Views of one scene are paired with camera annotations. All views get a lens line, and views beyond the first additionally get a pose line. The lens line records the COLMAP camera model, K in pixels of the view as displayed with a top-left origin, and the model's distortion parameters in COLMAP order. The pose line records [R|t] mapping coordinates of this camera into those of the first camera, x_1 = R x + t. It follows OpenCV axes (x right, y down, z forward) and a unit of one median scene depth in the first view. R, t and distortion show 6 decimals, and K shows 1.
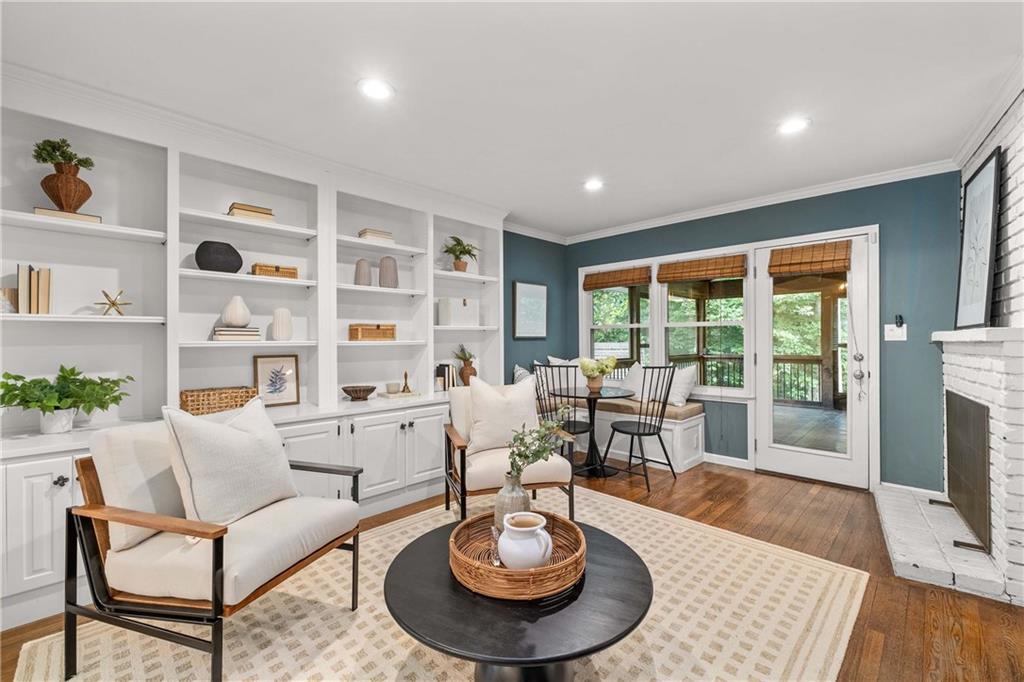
lens RADIAL K [[439.2, 0, 512.1], [0, 439.2, 337.4], [0, 0, 1]] dist [-0.002313, -0.000360]
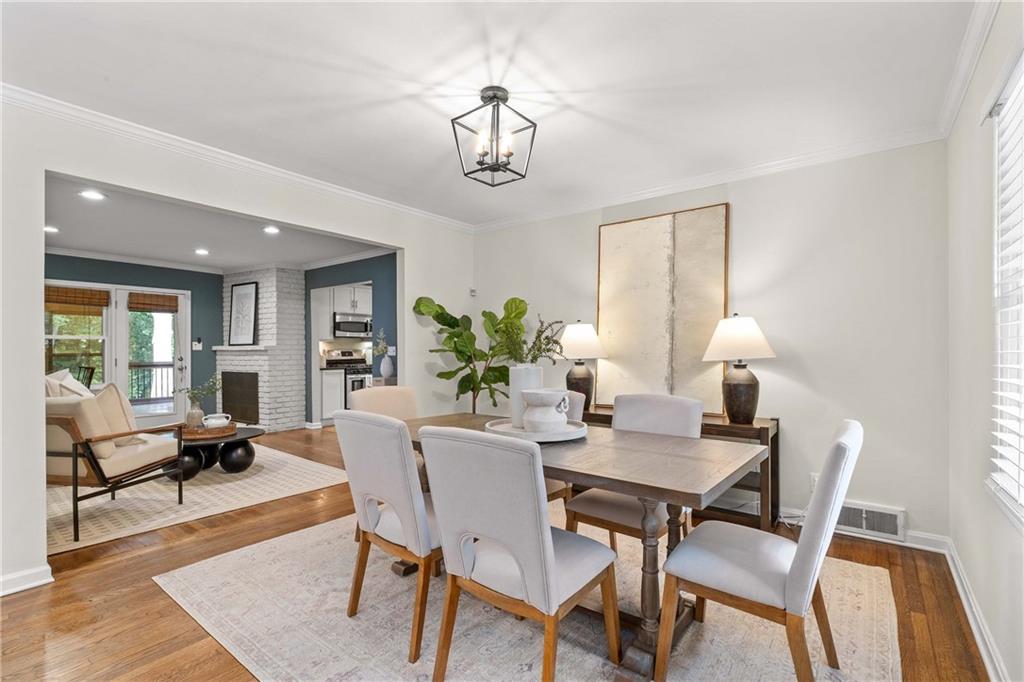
lens RADIAL K [[468.7, 0, 512.4], [0, 468.7, 347.7], [0, 0, 1]] dist [-0.000807, -0.000252]
pose [[-0.093661, 0.011602, 0.995537, -1.492512], [-0.006343, 0.999905, -0.012249, 0.014487], [-0.995584, -0.007462, -0.093579, -0.261410]]
